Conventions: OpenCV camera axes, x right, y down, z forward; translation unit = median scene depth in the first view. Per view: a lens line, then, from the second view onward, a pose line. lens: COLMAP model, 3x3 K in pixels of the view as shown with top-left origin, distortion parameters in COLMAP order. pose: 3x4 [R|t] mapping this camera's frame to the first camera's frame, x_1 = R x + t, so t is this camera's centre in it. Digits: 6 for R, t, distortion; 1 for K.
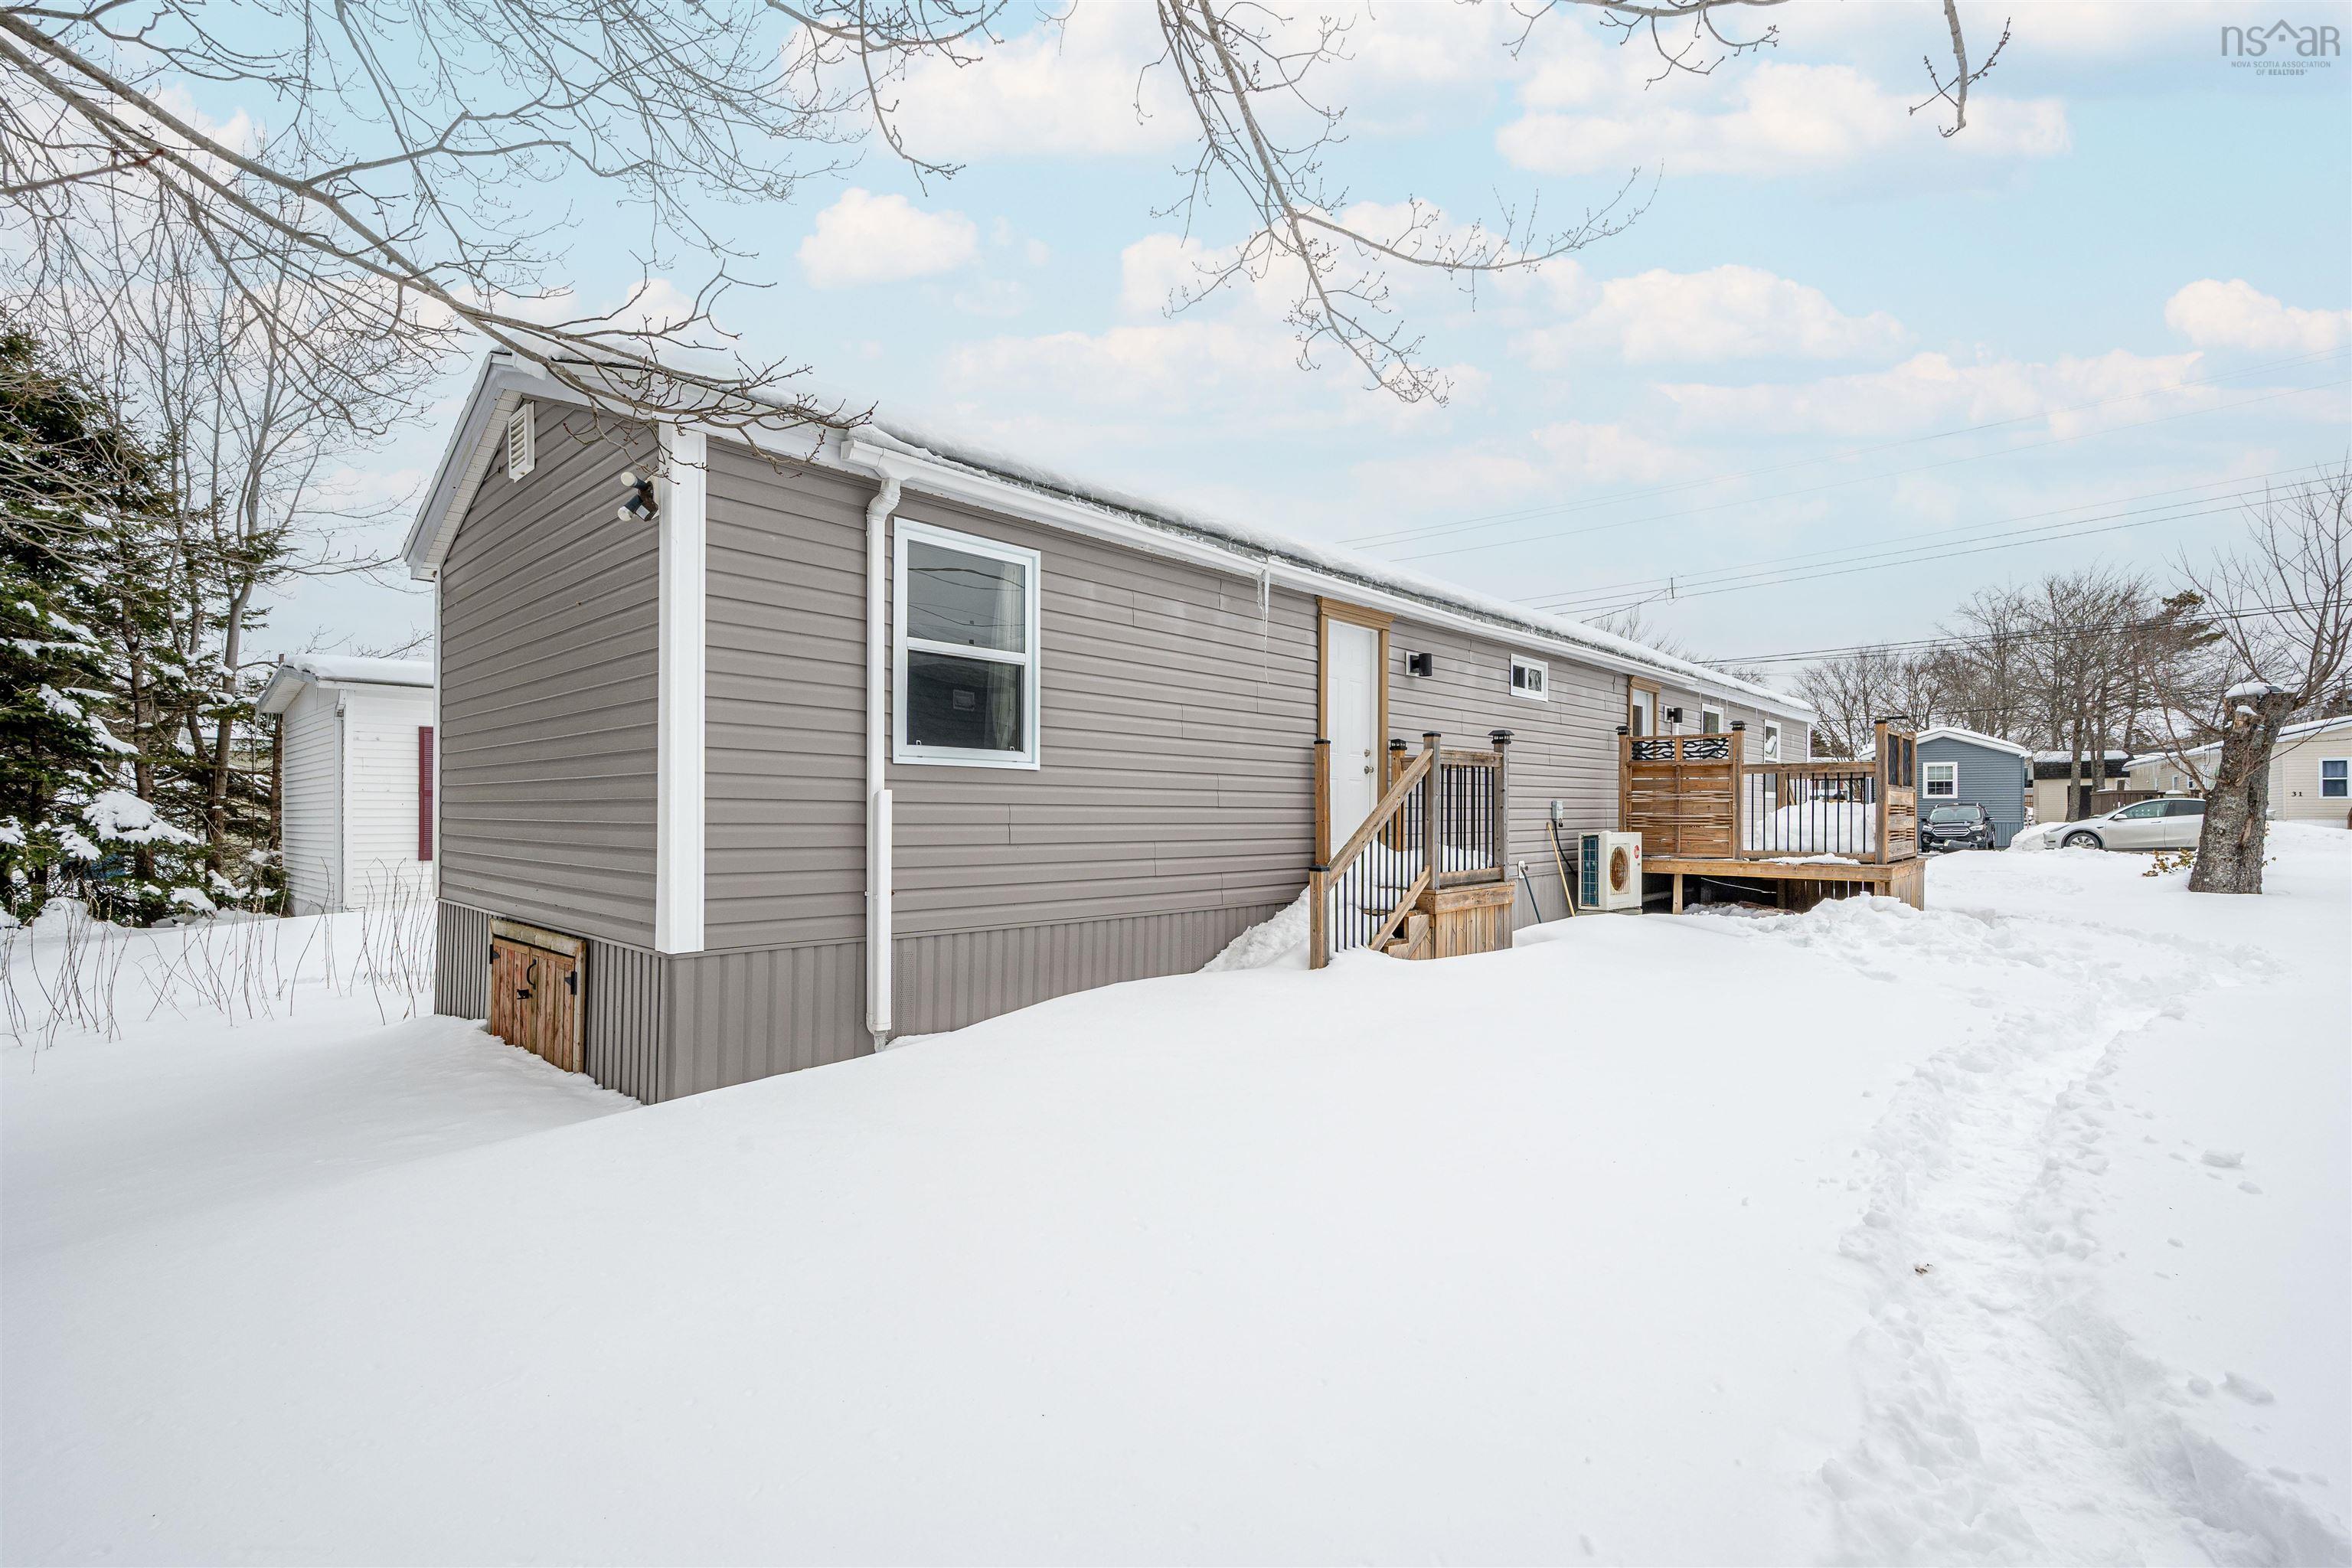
lens RADIAL K [[1048.1, 0, 1179.3], [0, 1048.1, 798.8], [0, 0, 1]] dist [0.000717, 0.000001]
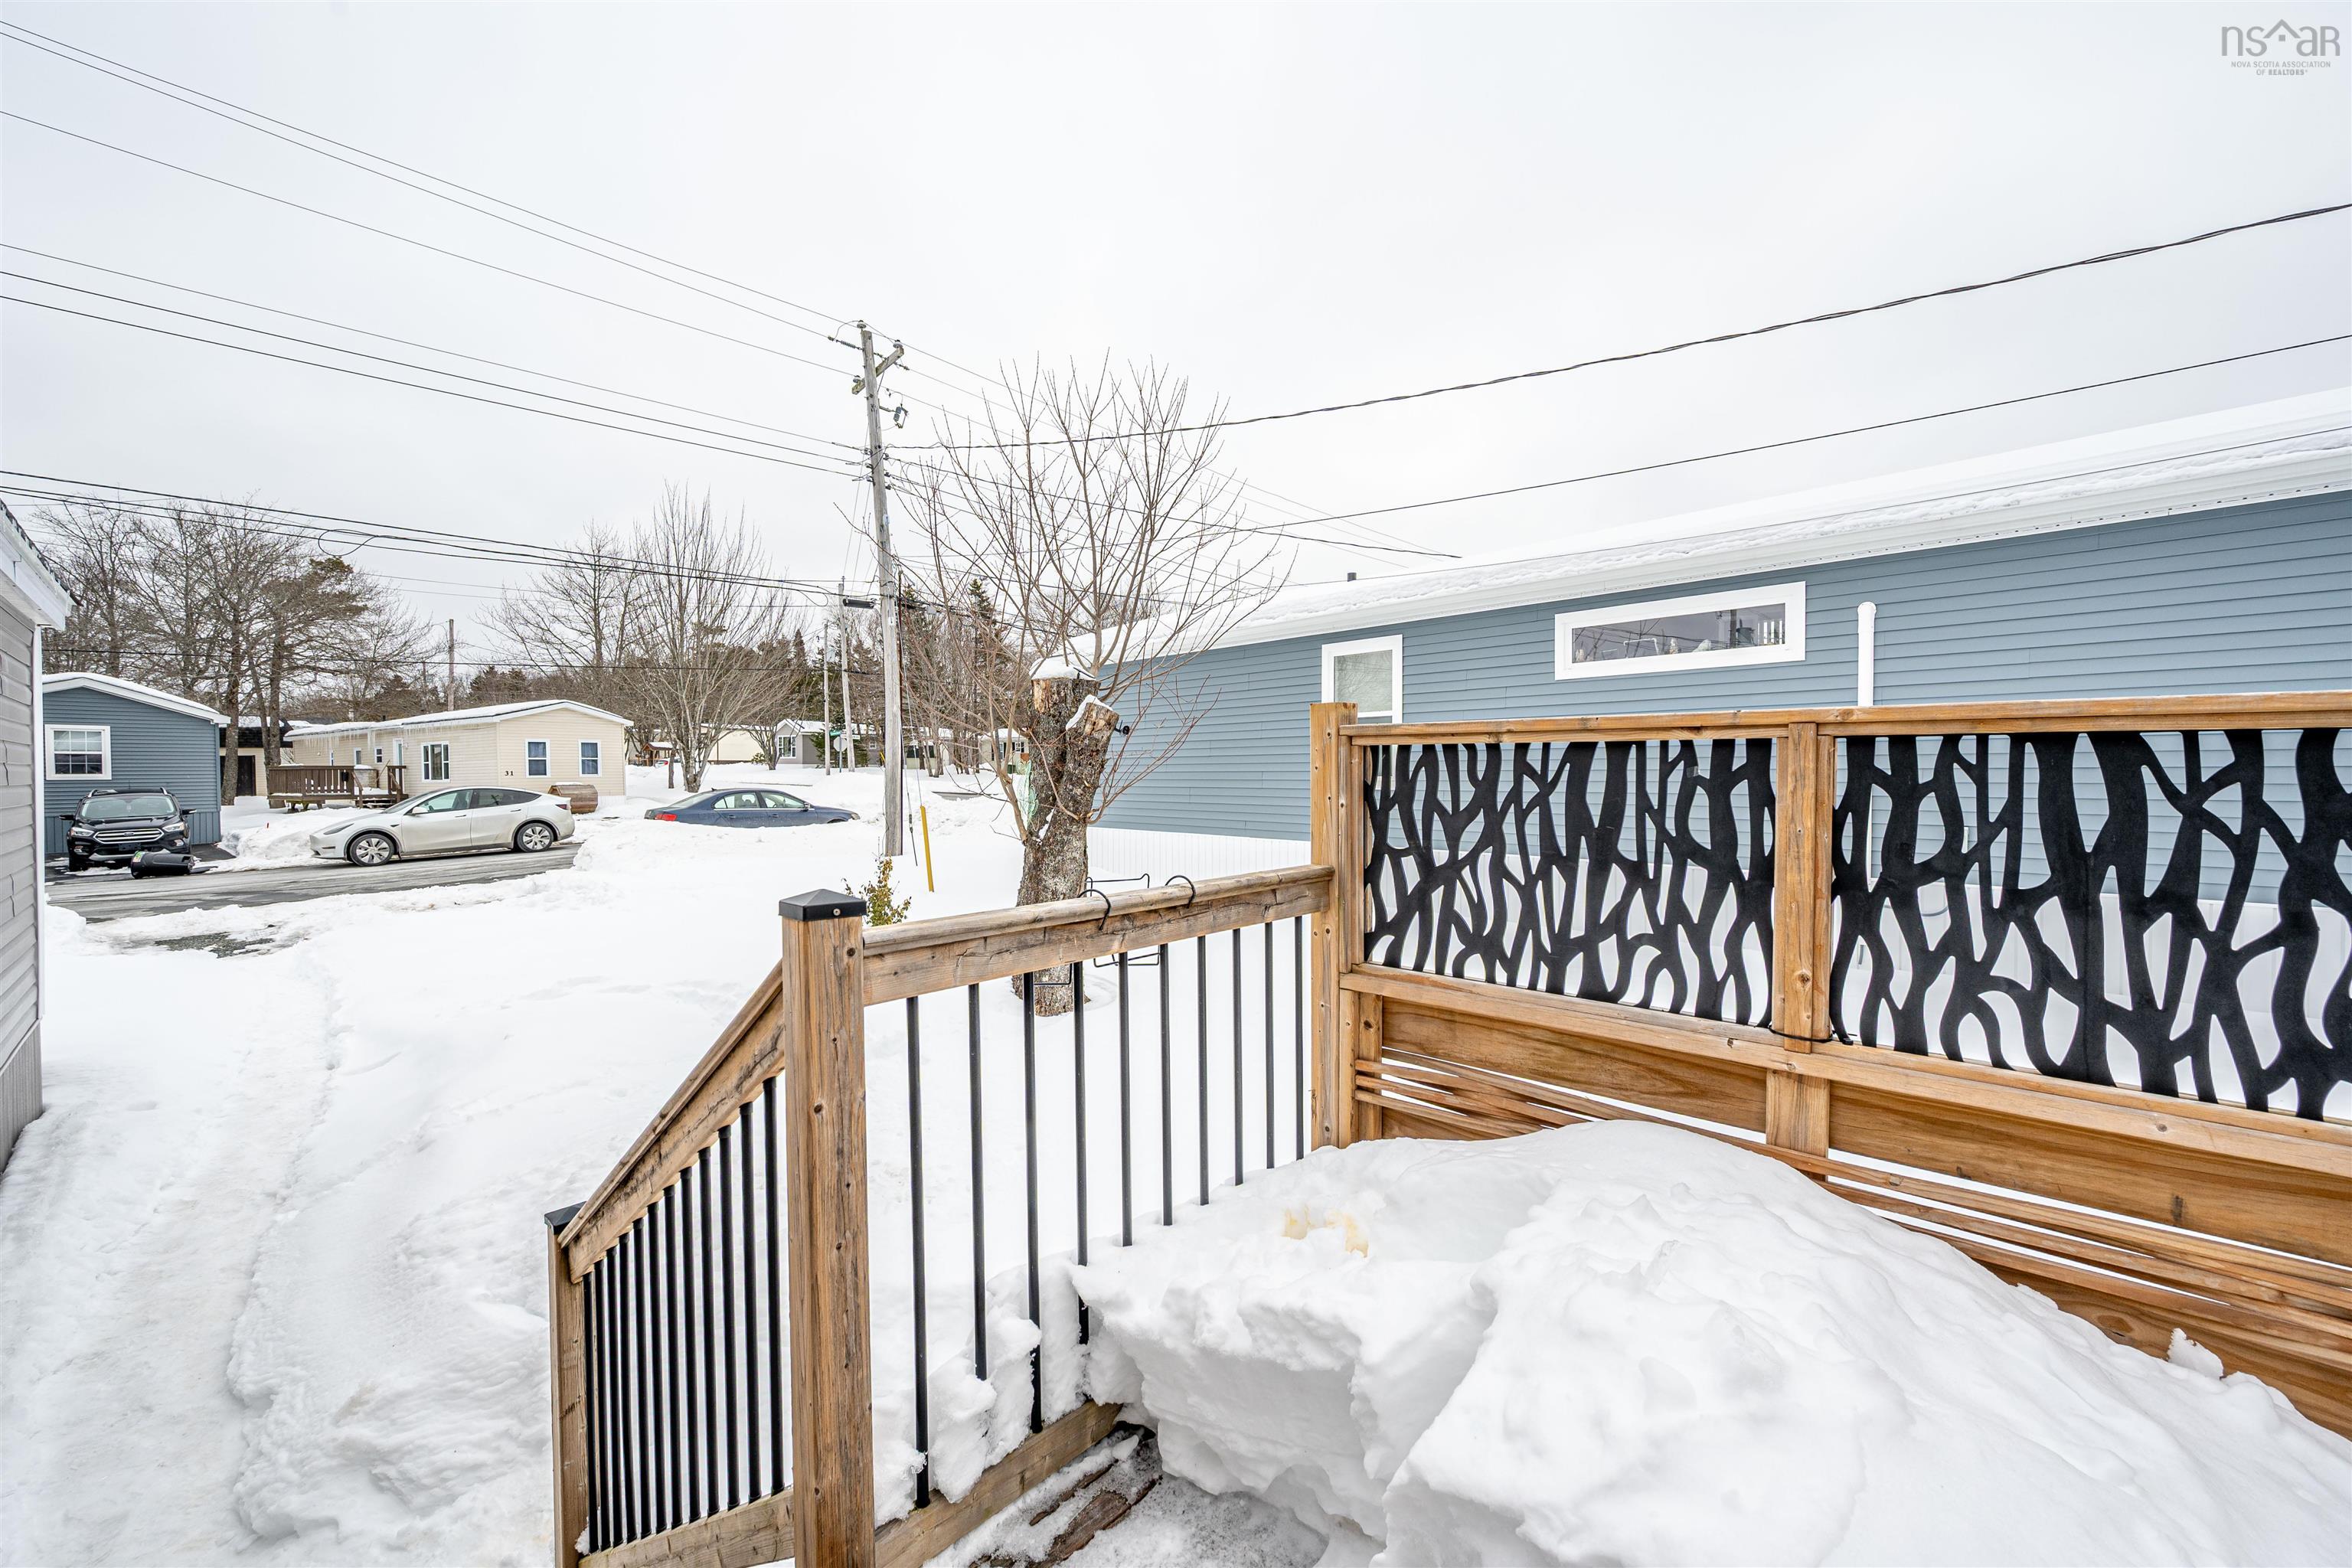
lens RADIAL K [[912.7, 0, 1175.6], [0, 912.7, 788.8], [0, 0, 1]] dist [-0.002384, -0.000014]
pose [[-0.000907, -0.027436, 0.999623, 0.147843], [-0.008168, 0.999590, 0.027428, -0.016584], [-0.999966, -0.008140, -0.001130, 0.304873]]
